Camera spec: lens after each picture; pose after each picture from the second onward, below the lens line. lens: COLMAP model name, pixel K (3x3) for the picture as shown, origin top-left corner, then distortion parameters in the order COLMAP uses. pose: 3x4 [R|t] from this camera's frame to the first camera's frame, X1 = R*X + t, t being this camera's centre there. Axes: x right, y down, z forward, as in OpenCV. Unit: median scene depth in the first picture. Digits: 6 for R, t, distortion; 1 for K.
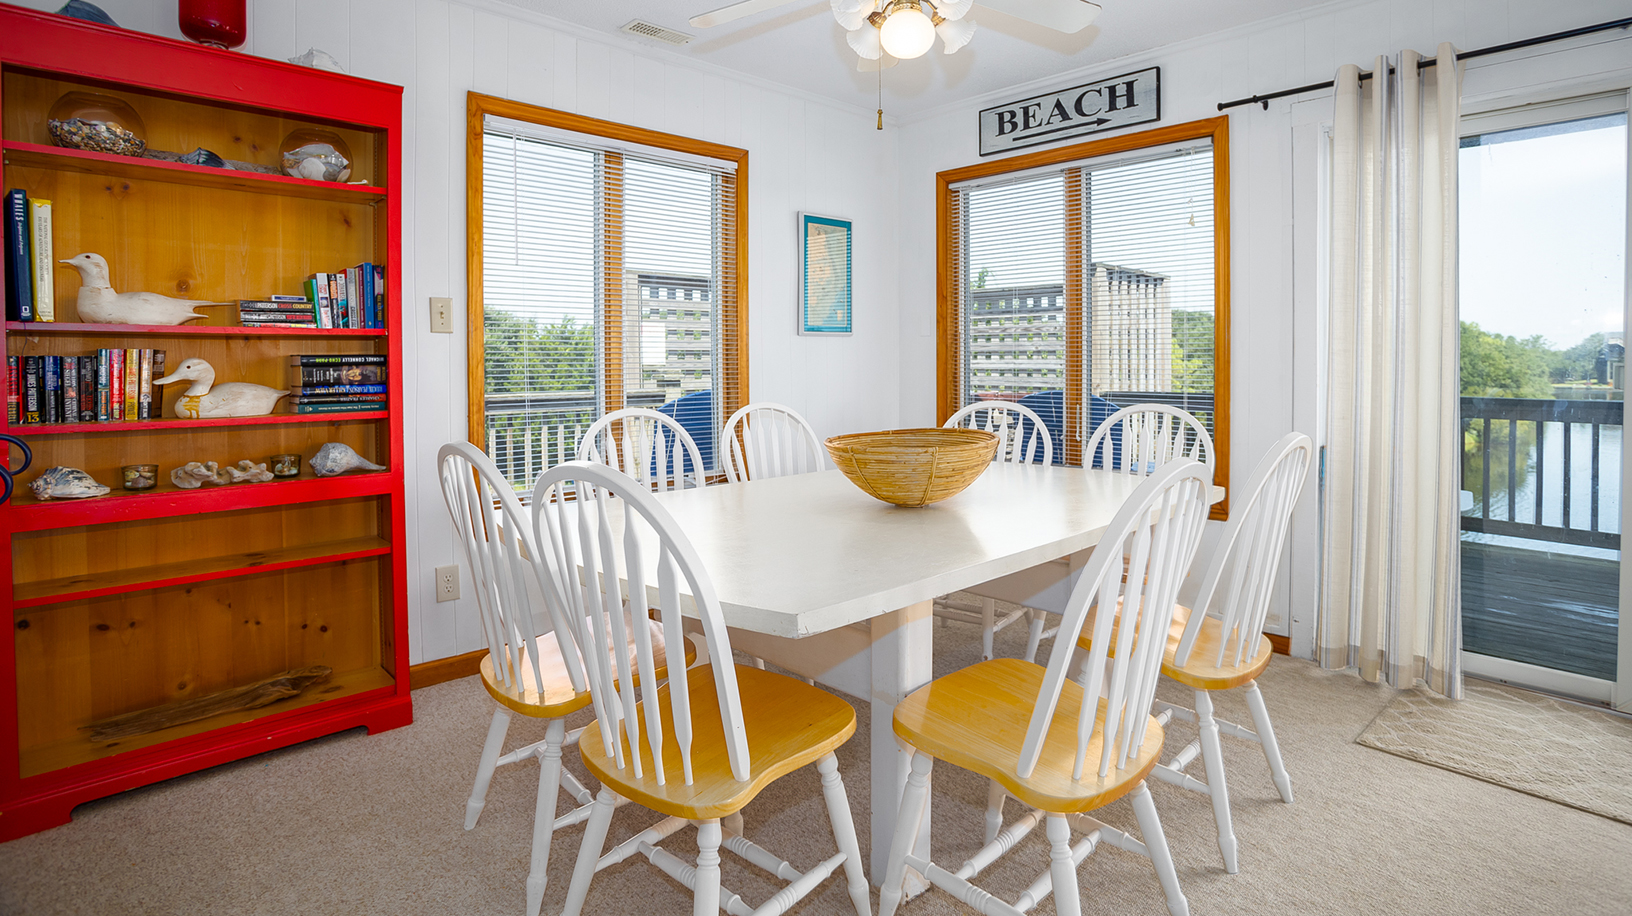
lens RADIAL K [[826.3, 0, 849.6], [0, 826.3, 422.4], [0, 0, 1]] dist [-0.017594, 0.000401]
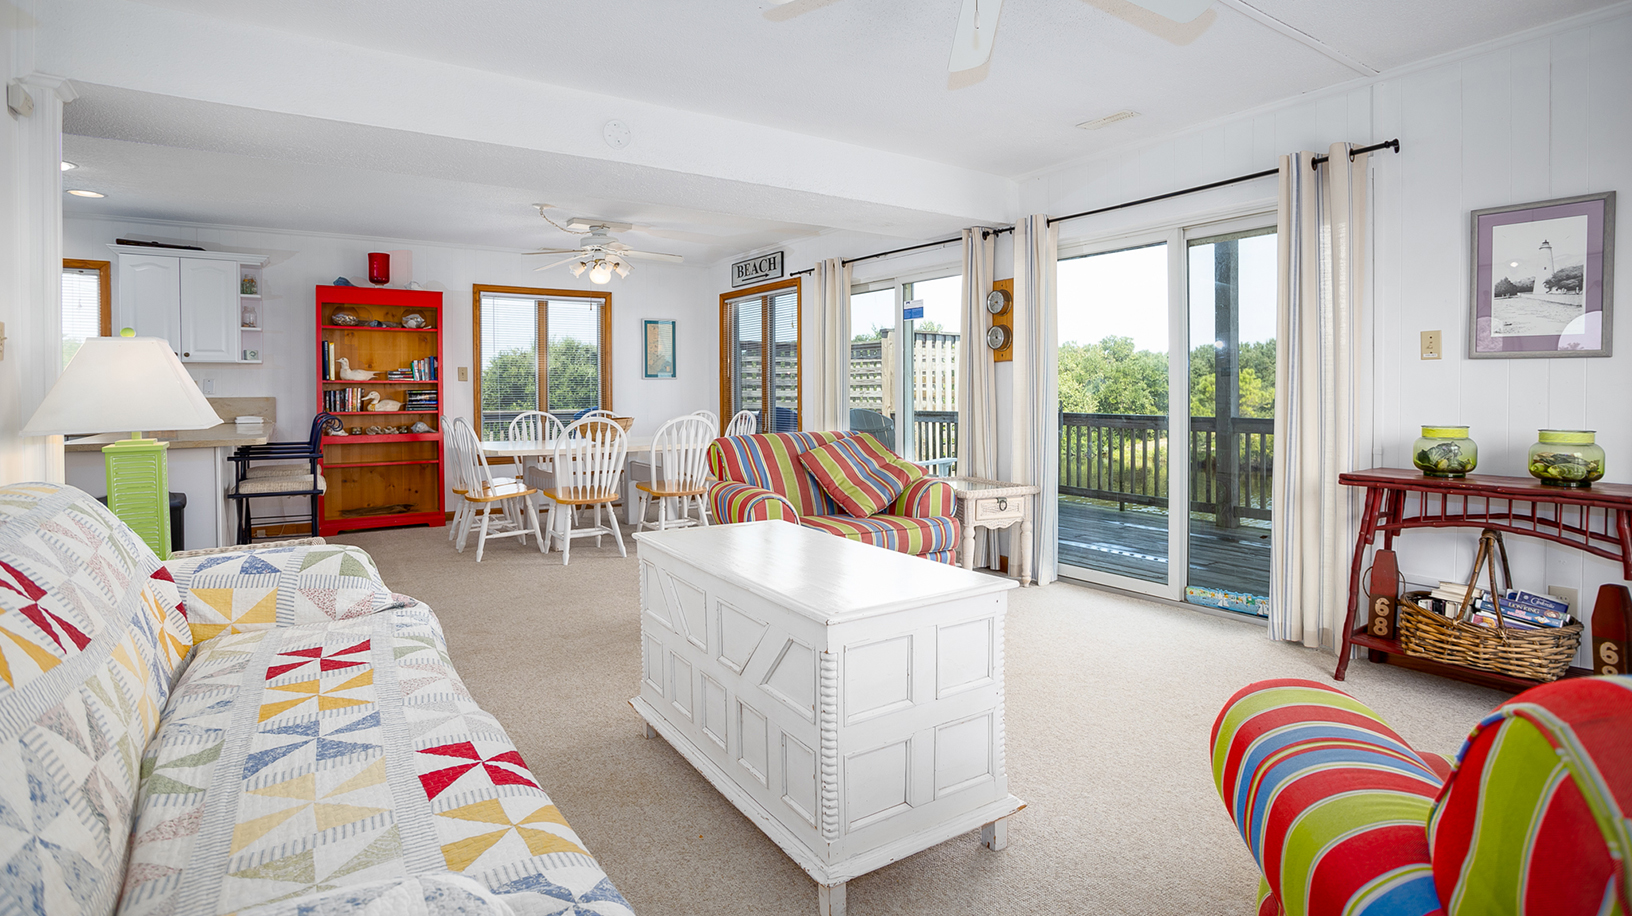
lens RADIAL K [[787.1, 0, 816.0], [0, 787.1, 458.0], [0, 0, 1]] dist [-0.025637, -0.000164]
pose [[0.981788, 0.016540, -0.189257, 1.154003], [-0.014660, 0.999828, 0.011330, 0.095089], [0.189412, -0.008349, 0.981862, -1.298134]]
